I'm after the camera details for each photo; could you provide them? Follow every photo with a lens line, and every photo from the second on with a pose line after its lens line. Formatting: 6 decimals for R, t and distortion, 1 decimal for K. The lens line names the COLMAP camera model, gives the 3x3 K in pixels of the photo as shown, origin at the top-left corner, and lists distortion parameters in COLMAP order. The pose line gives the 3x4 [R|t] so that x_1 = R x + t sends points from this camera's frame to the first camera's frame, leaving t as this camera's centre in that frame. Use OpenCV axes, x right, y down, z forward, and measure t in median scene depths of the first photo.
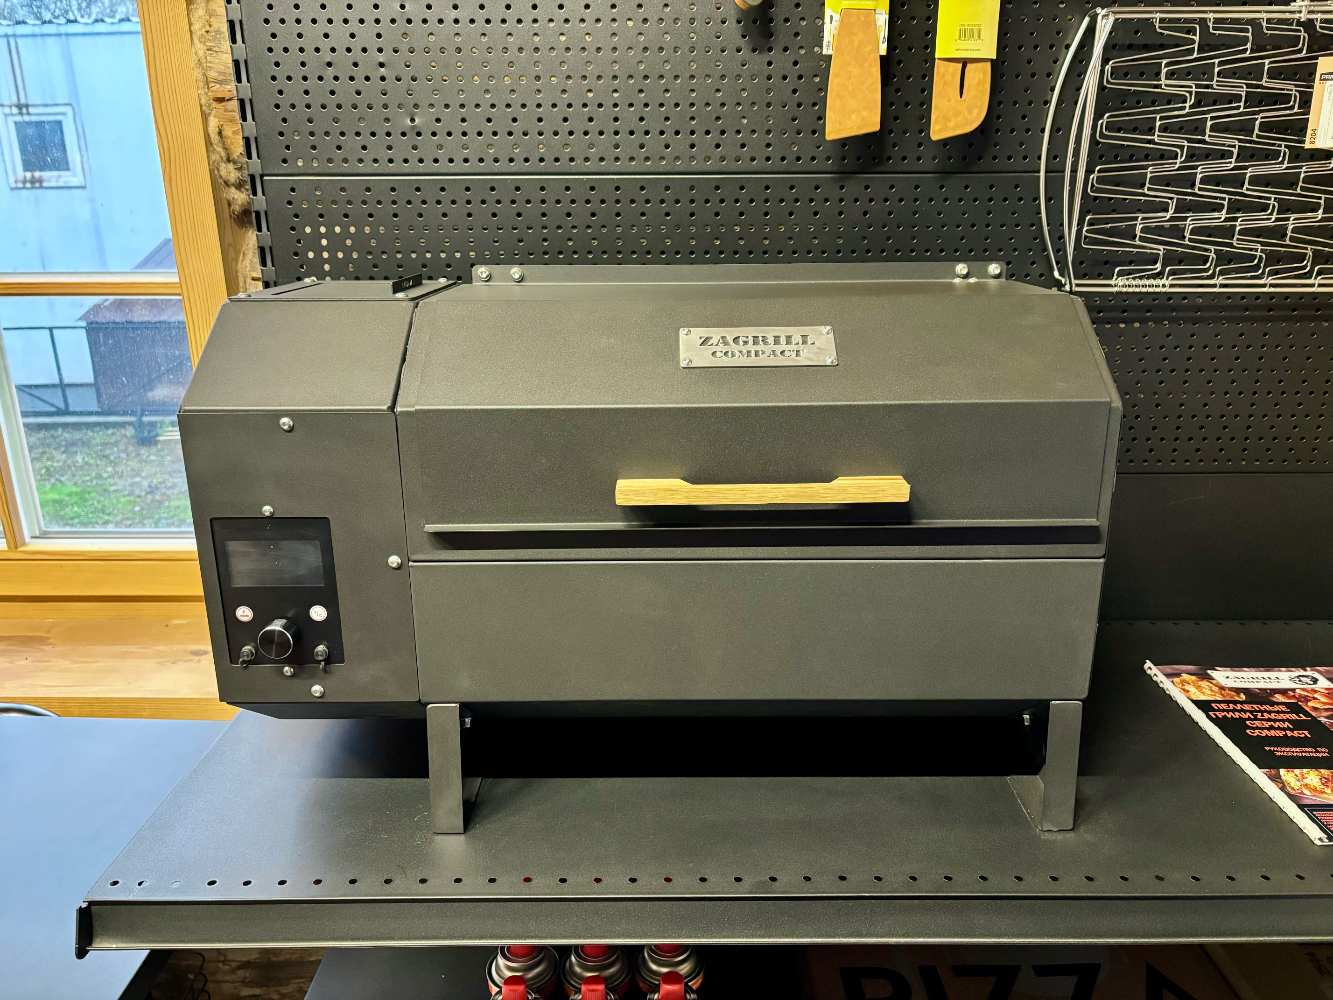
lens RADIAL K [[1021.0, 0, 666.5], [0, 1021.0, 500.0], [0, 0, 1]] dist [0.048245, -0.072471]
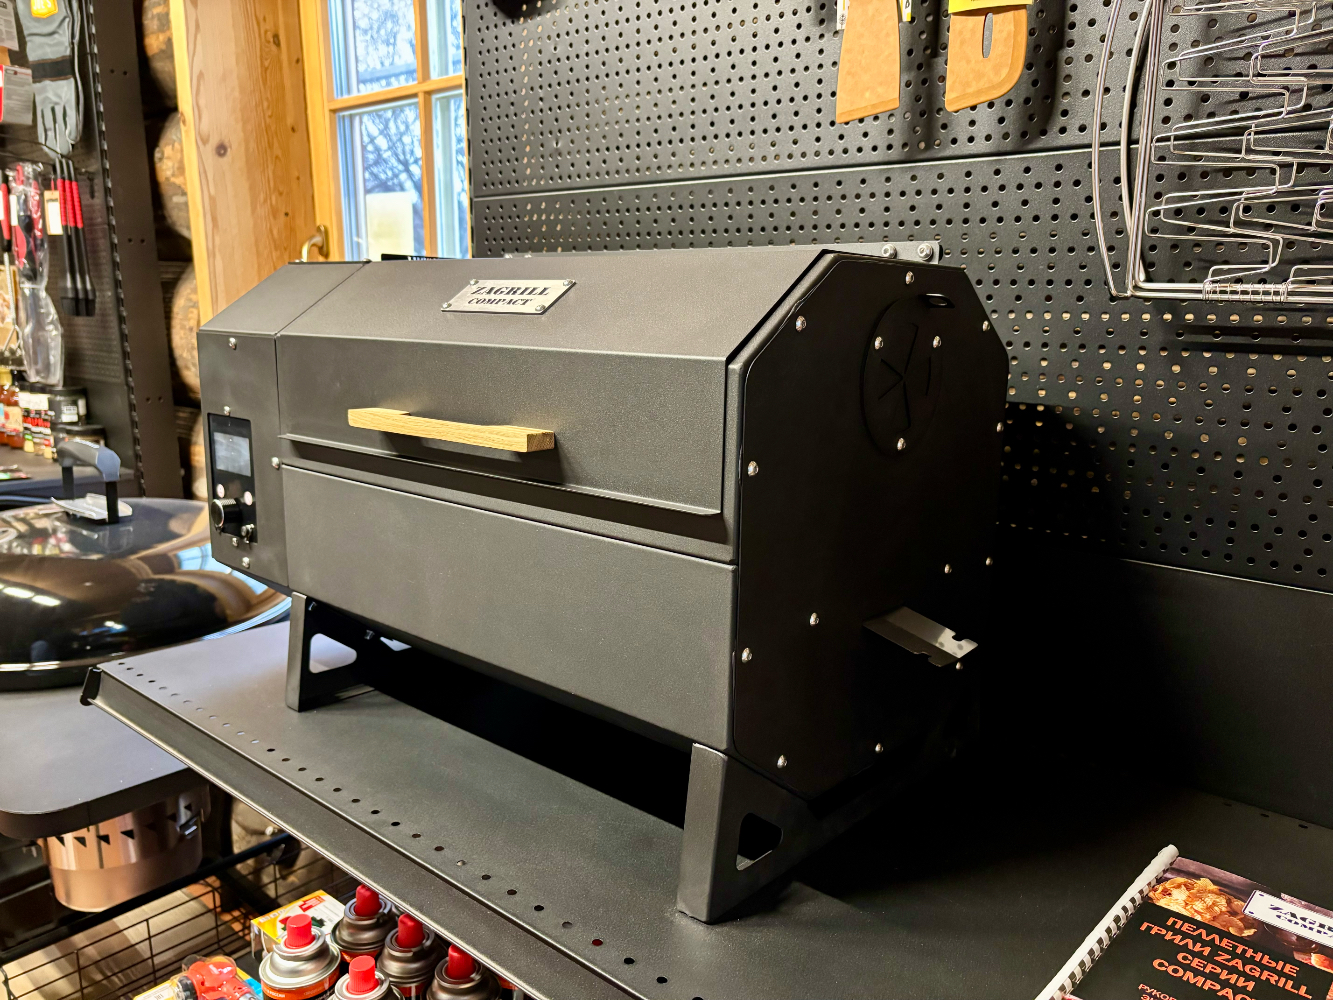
lens RADIAL K [[1021.0, 0, 666.5], [0, 1021.0, 500.0], [0, 0, 1]] dist [0.048245, -0.072471]
pose [[0.750156, 0.142696, -0.645681, 0.730579], [-0.215236, 0.975957, -0.034375, 0.037807], [0.625252, 0.164760, 0.762833, 0.299173]]
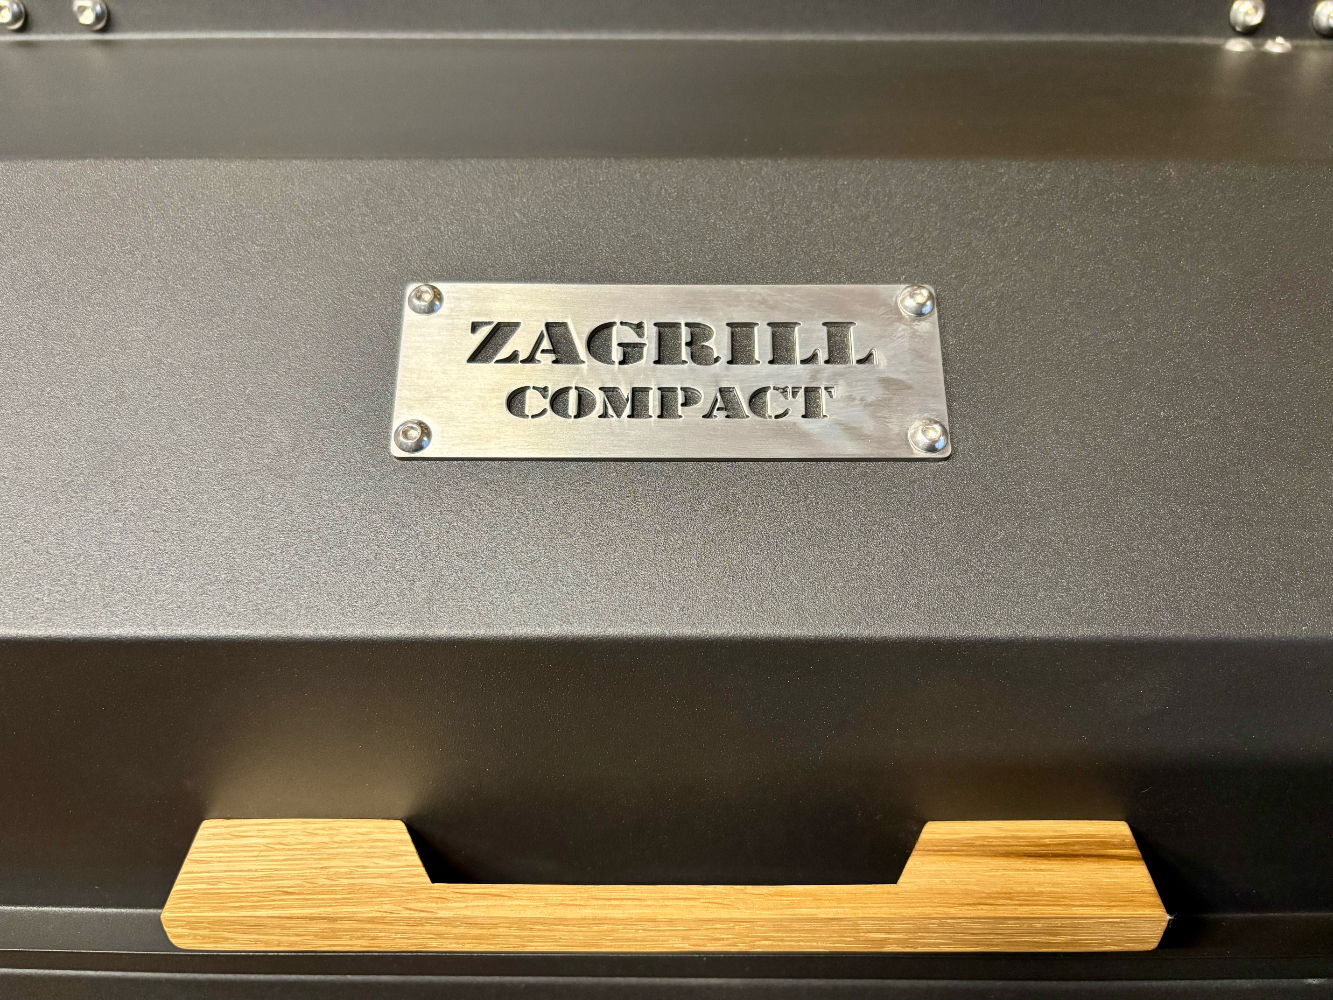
lens RADIAL K [[1021.0, 0, 666.5], [0, 1021.0, 500.0], [0, 0, 1]] dist [0.048245, -0.072471]
pose [[0.999932, 0.010599, 0.004845, 0.070608], [-0.011560, 0.954858, 0.296838, -0.163034], [-0.001481, -0.296874, 0.954916, 0.584055]]
